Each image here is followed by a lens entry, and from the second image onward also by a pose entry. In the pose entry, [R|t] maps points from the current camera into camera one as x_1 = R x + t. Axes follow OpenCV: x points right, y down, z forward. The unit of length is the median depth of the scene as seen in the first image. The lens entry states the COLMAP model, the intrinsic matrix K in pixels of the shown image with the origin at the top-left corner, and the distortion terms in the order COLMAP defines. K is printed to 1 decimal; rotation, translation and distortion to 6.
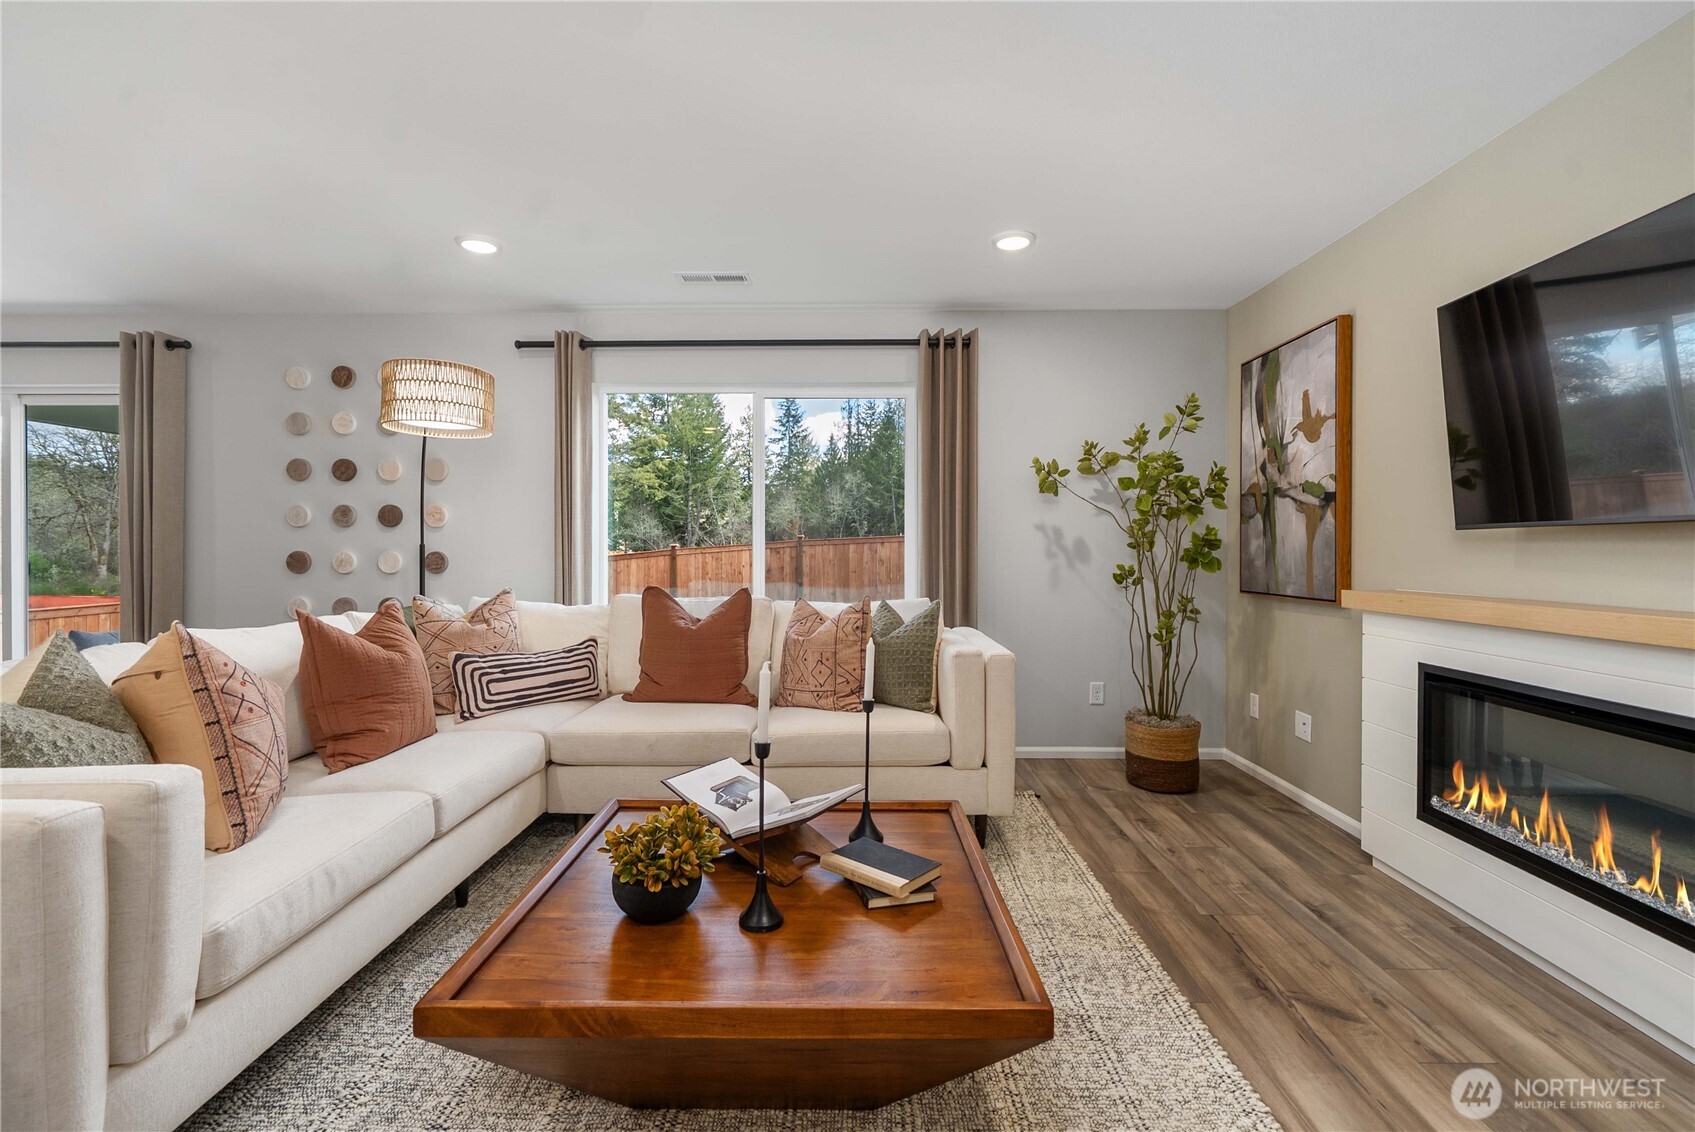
lens RADIAL K [[769.1, 0, 839.7], [0, 769.1, 555.0], [0, 0, 1]] dist [0.000484, -0.000585]
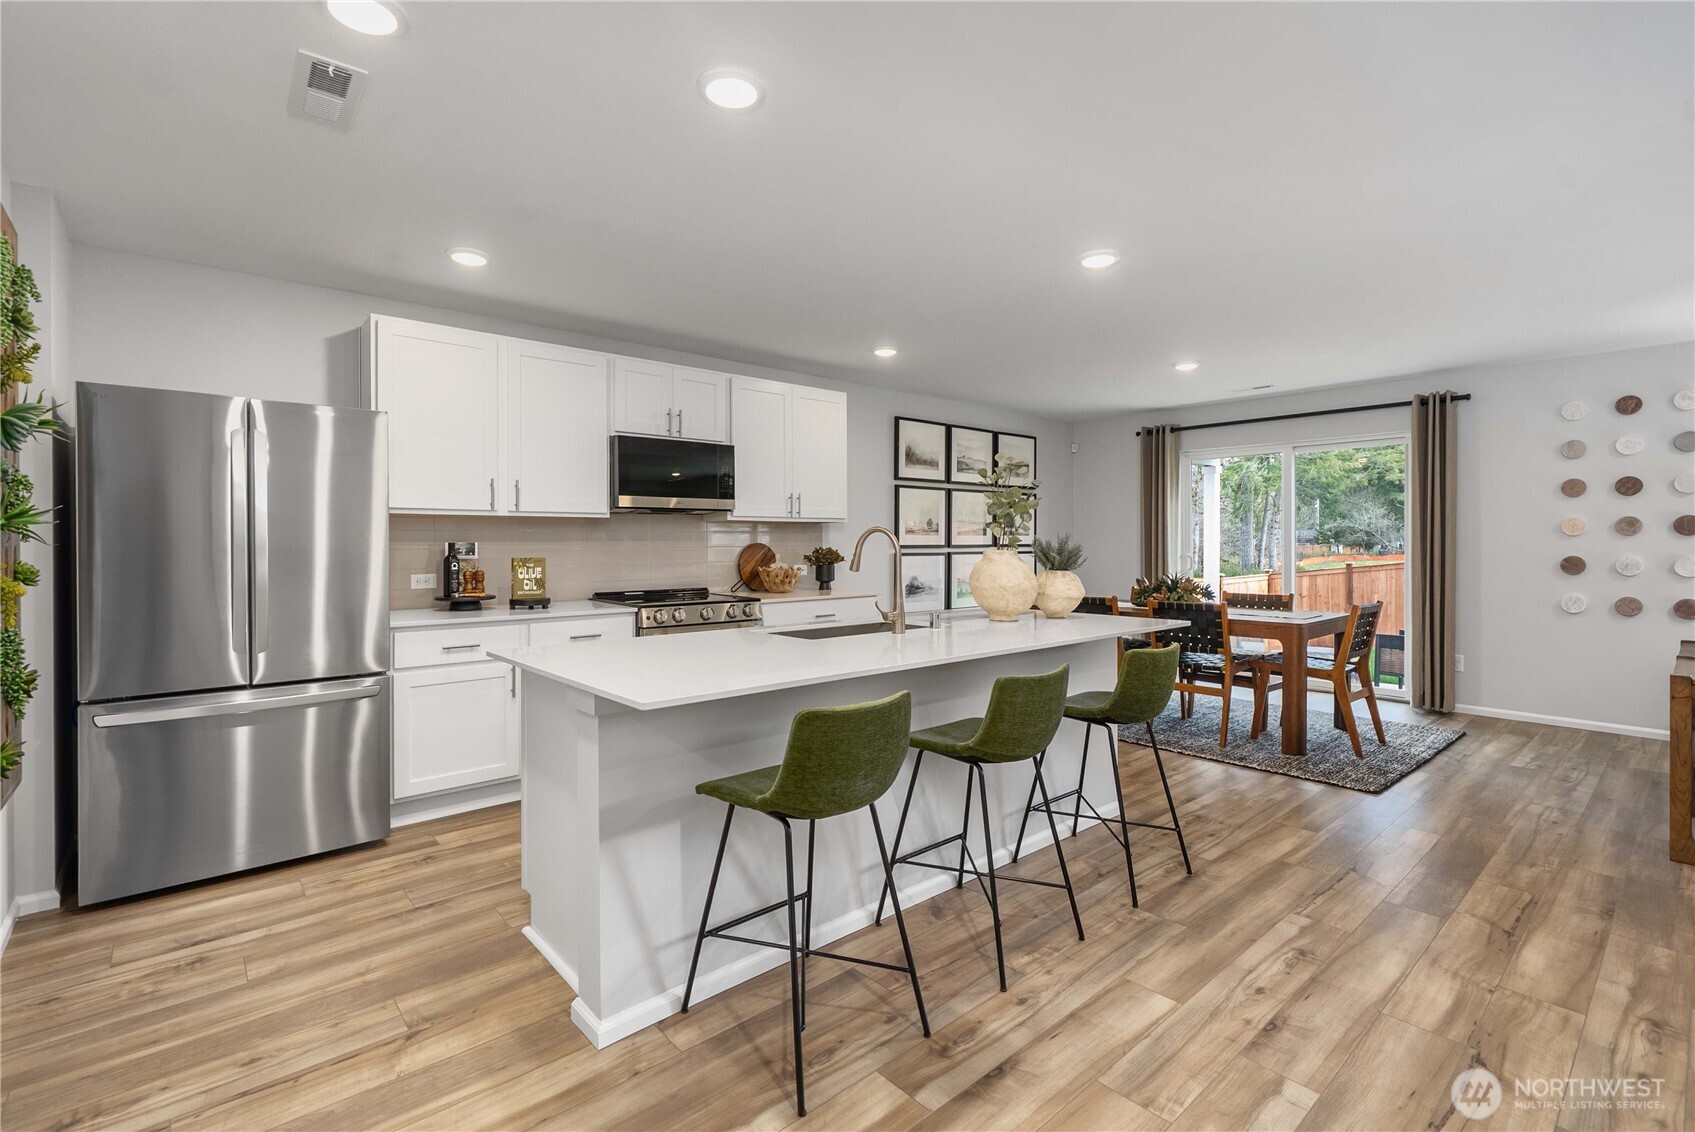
lens RADIAL K [[769.1, 0, 842.4], [0, 769.1, 551.2], [0, 0, 1]] dist [0.000484, -0.000585]
pose [[0.666425, 0.008187, -0.745527, -0.600501], [-0.005465, 0.999966, 0.006097, -0.014169], [0.745552, 0.000011, 0.666447, -0.676876]]
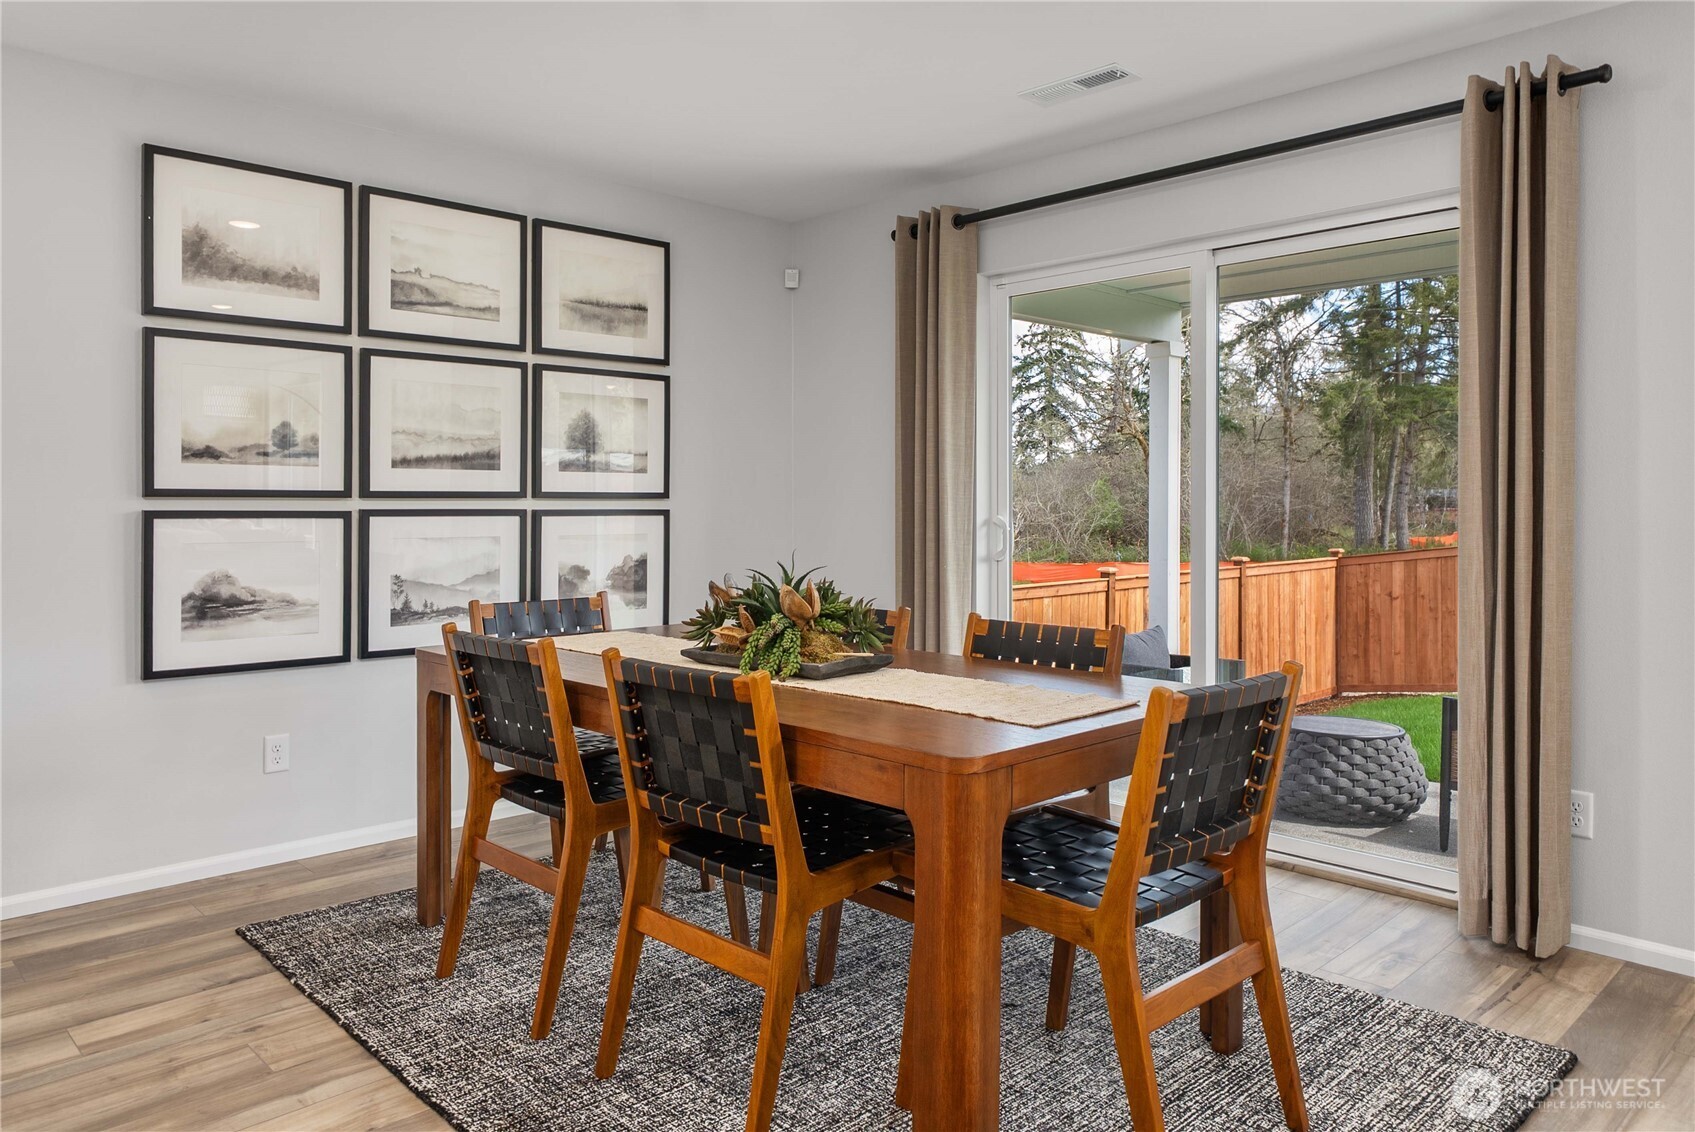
lens RADIAL K [[1168.3, 0, 842.7], [0, 1168.3, 516.9], [0, 0, 1]] dist [0.007909, 0.000515]
pose [[0.703545, 0.008069, -0.710605, -0.687228], [-0.007719, 0.999963, 0.003712, -0.004586], [0.710609, 0.002874, 0.703581, 0.180847]]
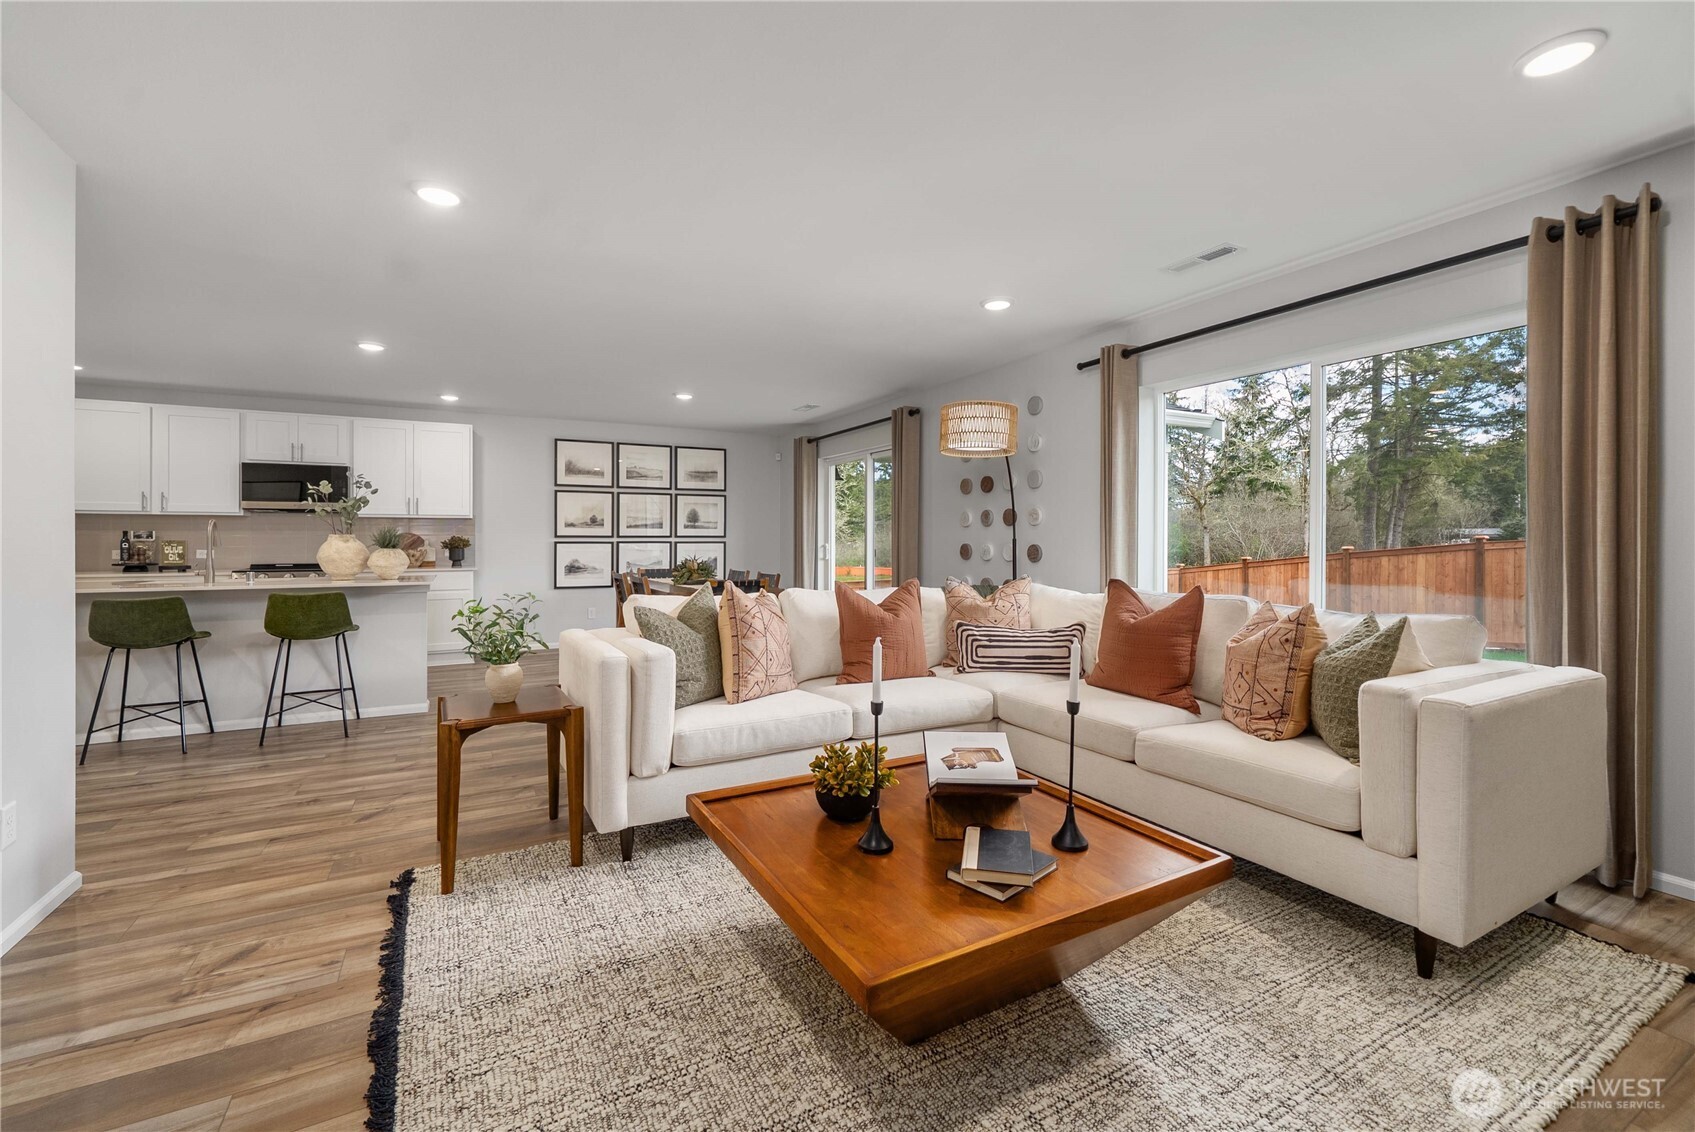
lens RADIAL K [[723.8, 0, 842.2], [0, 723.8, 544.0], [0, 0, 1]] dist [0.001173, -0.000430]
pose [[0.483430, 0.005355, -0.875367, 0.373309], [-0.009104, 0.999958, 0.001089, -0.004211], [0.875336, 0.007442, 0.483459, 0.164402]]
